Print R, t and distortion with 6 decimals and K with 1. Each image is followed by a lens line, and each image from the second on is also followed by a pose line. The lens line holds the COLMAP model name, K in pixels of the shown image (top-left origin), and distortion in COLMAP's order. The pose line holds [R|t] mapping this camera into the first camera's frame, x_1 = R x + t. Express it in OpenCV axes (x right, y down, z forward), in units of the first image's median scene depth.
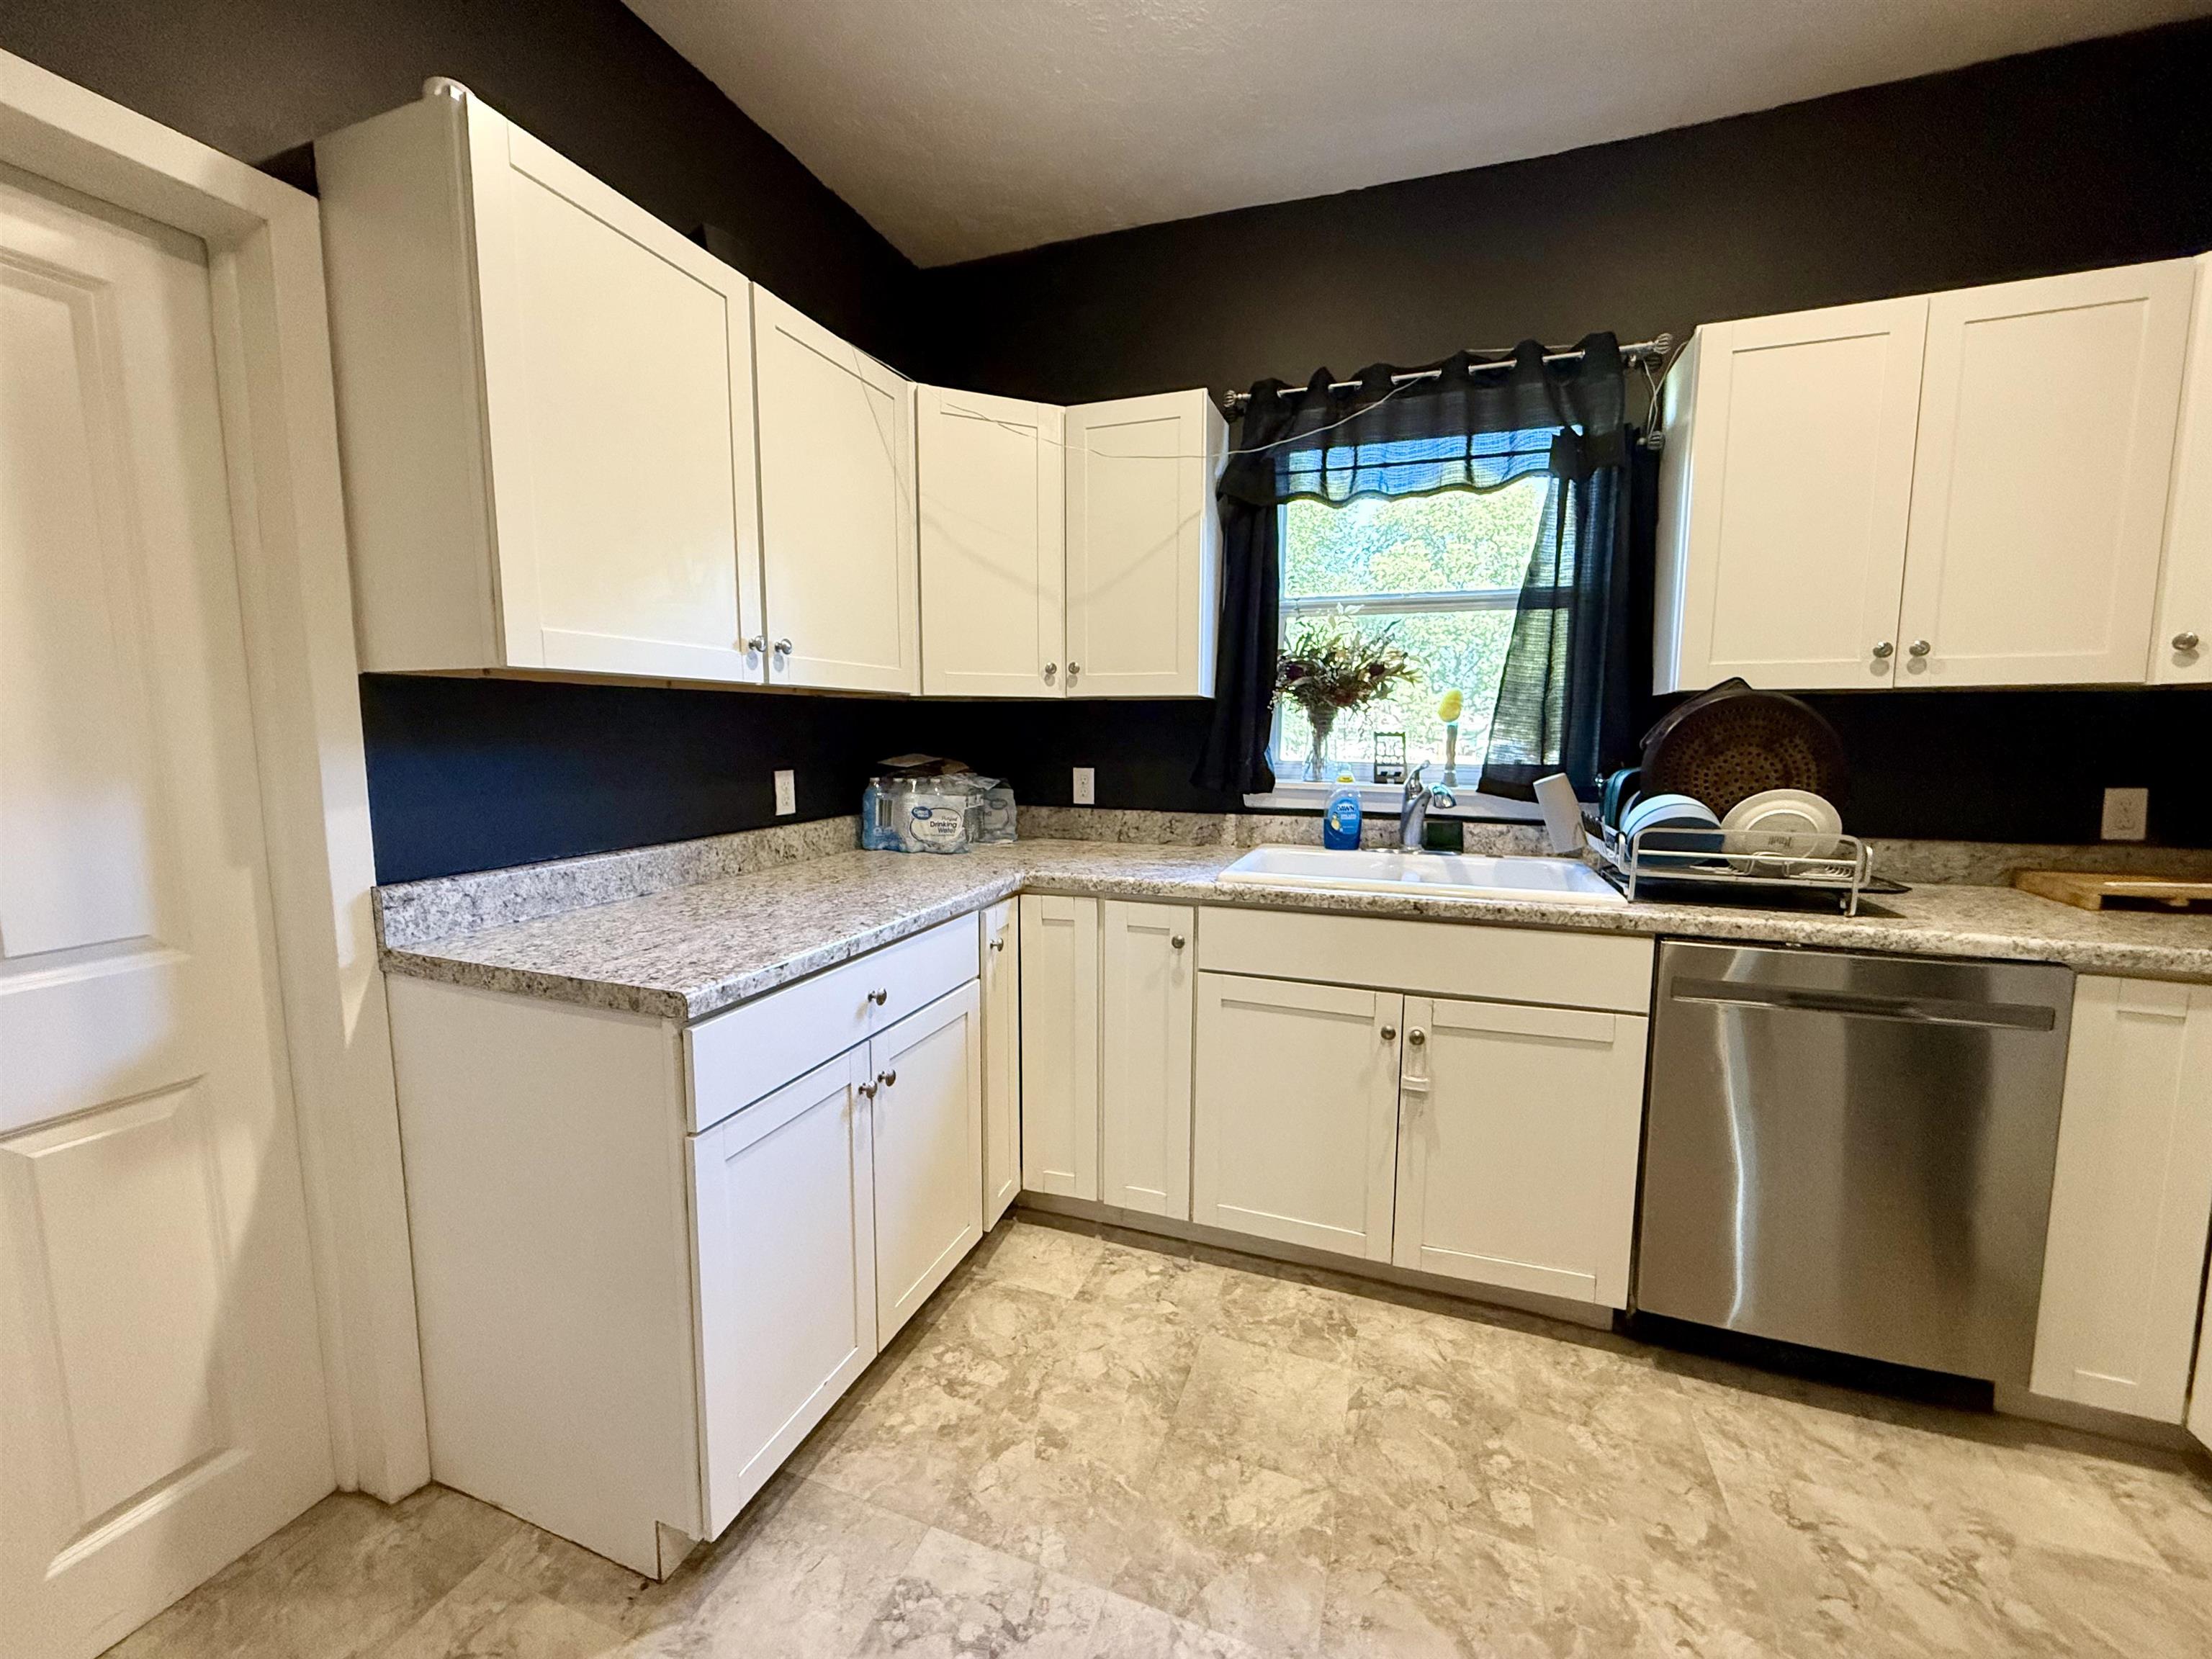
lens RADIAL K [[881.2, 0, 1098.5], [0, 881.2, 824.0], [0, 0, 1]] dist [0.000589, -0.000093]
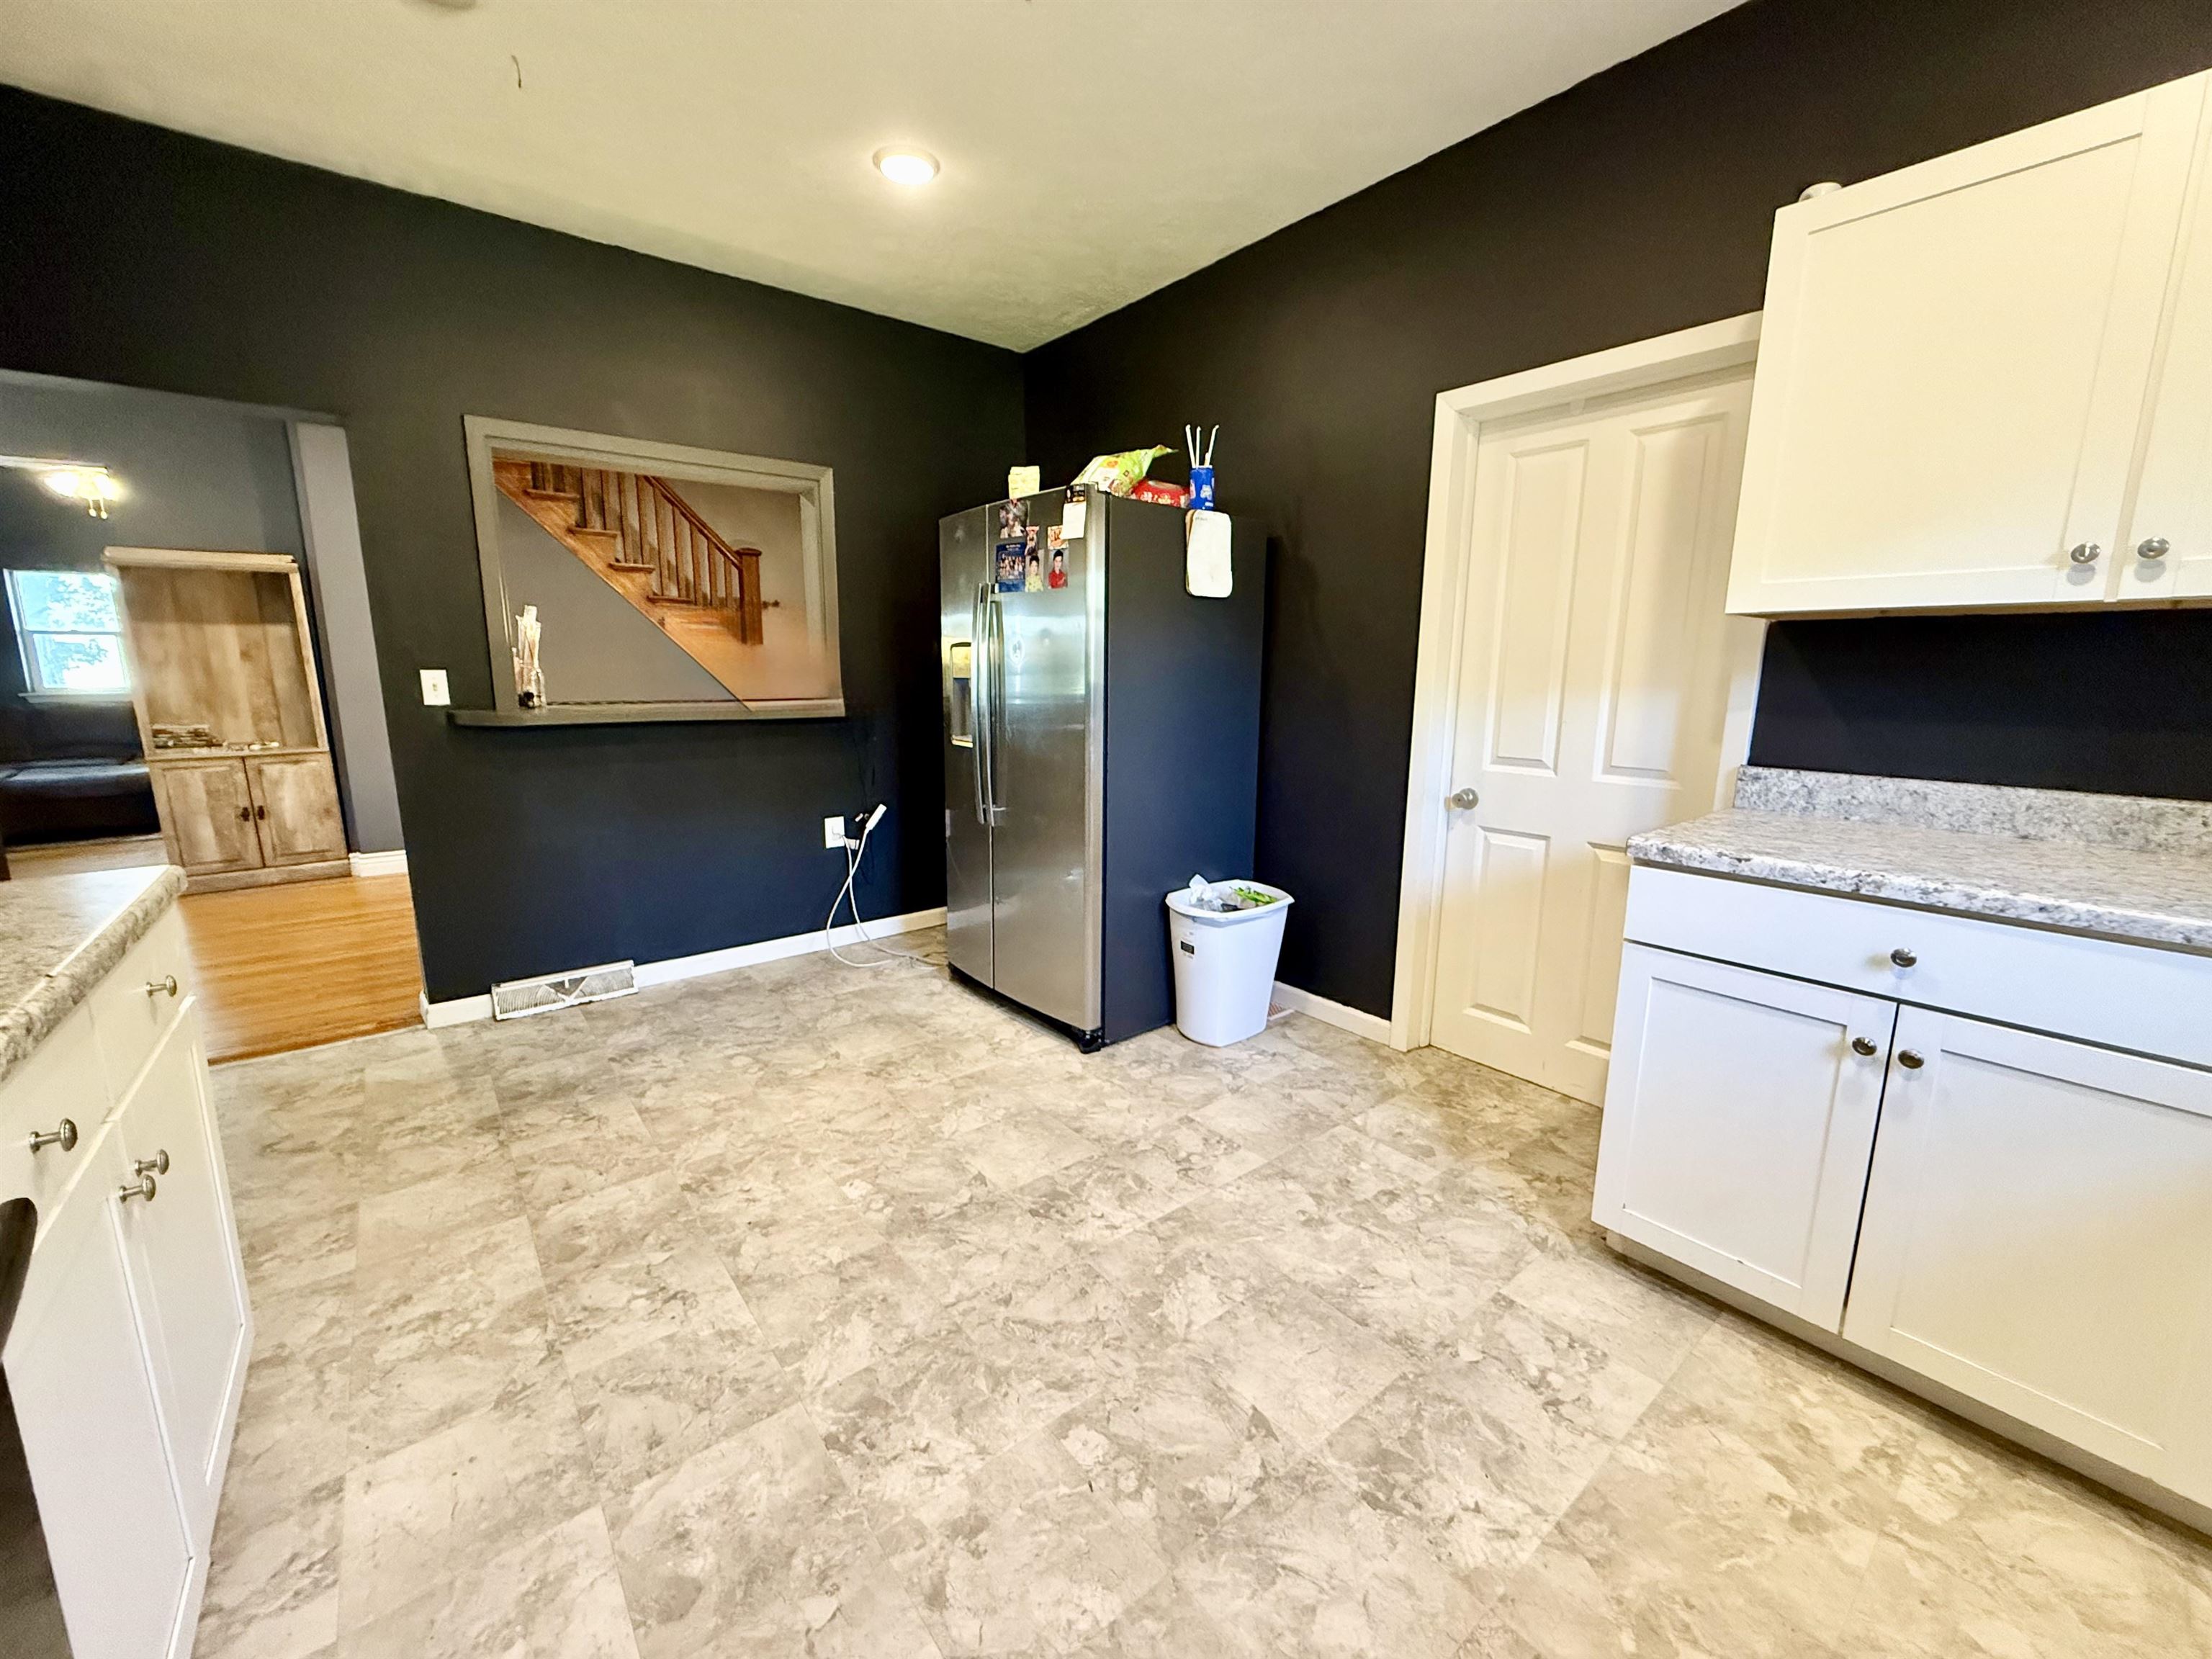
lens RADIAL K [[881.2, 0, 1098.5], [0, 881.2, 824.0], [0, 0, 1]] dist [0.000589, -0.000093]
pose [[-0.517149, 0.144067, -0.843684, 0.730321], [-0.101673, 0.968412, 0.227687, -0.043961], [0.849835, 0.203528, -0.486165, 0.577106]]
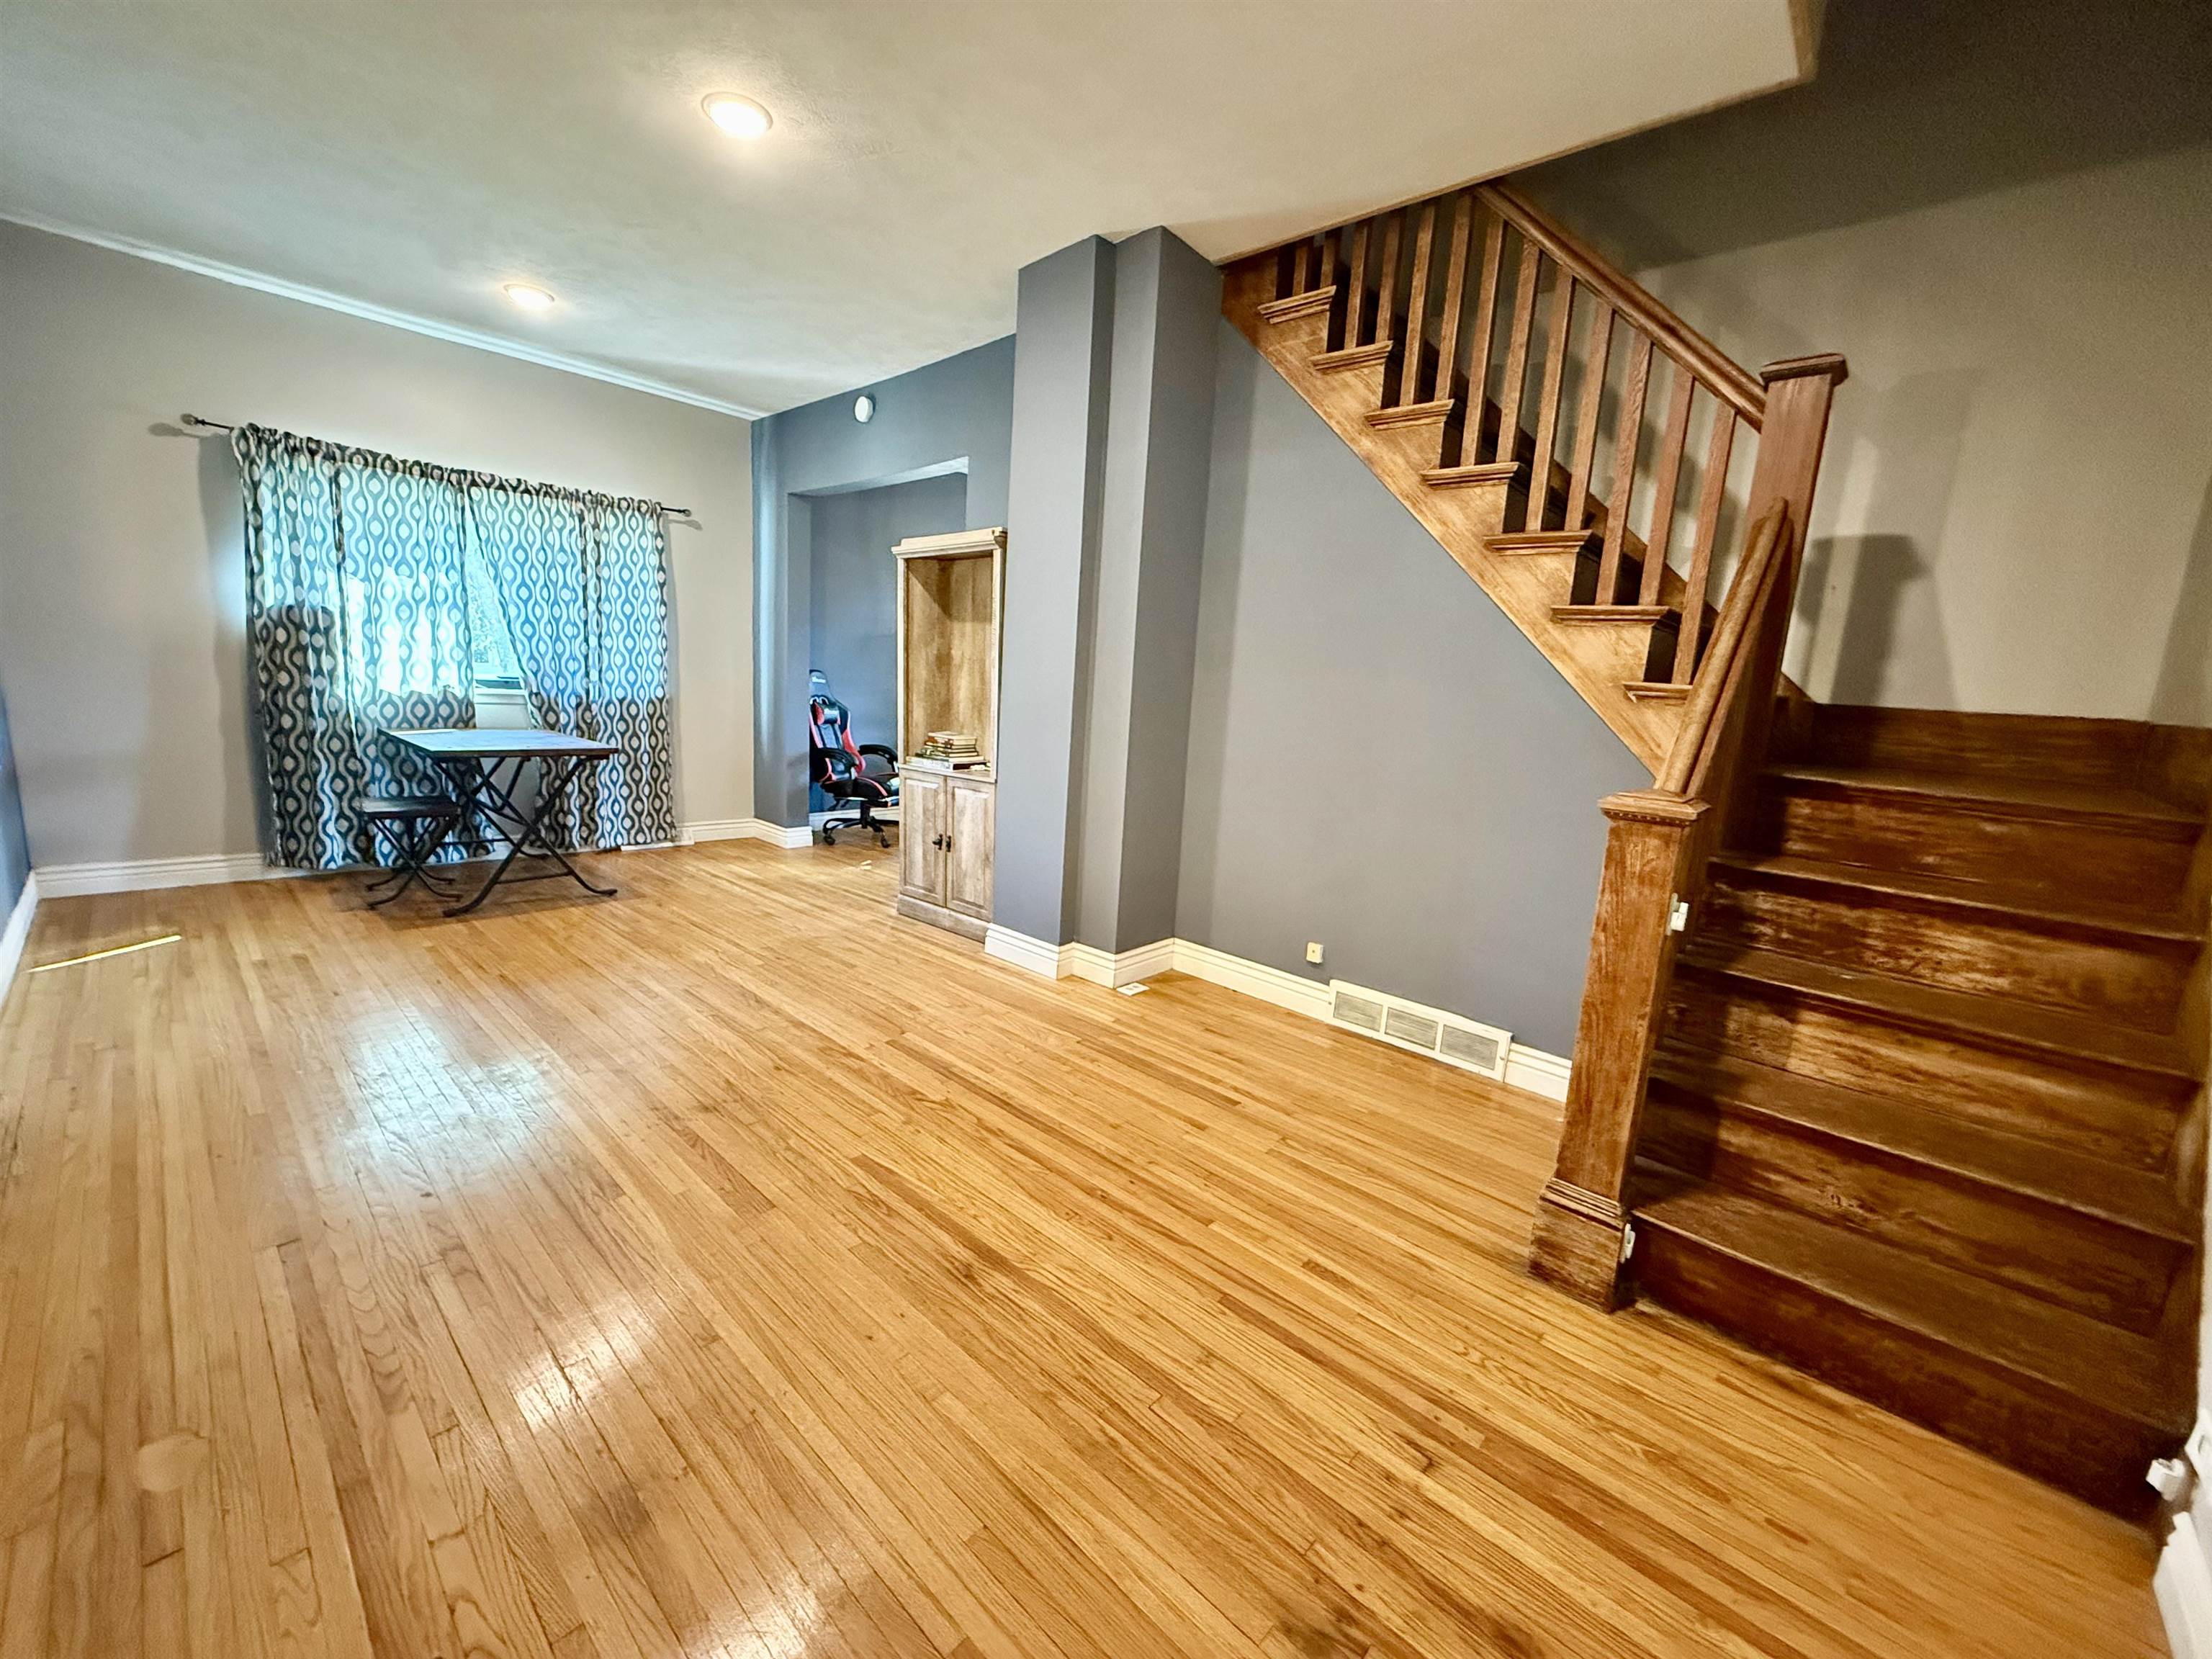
lens RADIAL K [[881.2, 0, 1098.5], [0, 881.2, 824.0], [0, 0, 1]] dist [0.000589, -0.000093]
pose [[-0.921609, -0.121213, 0.368705, -1.289214], [-0.020157, 0.963647, 0.266418, 0.131635], [-0.387595, 0.238101, -0.890549, -0.986880]]
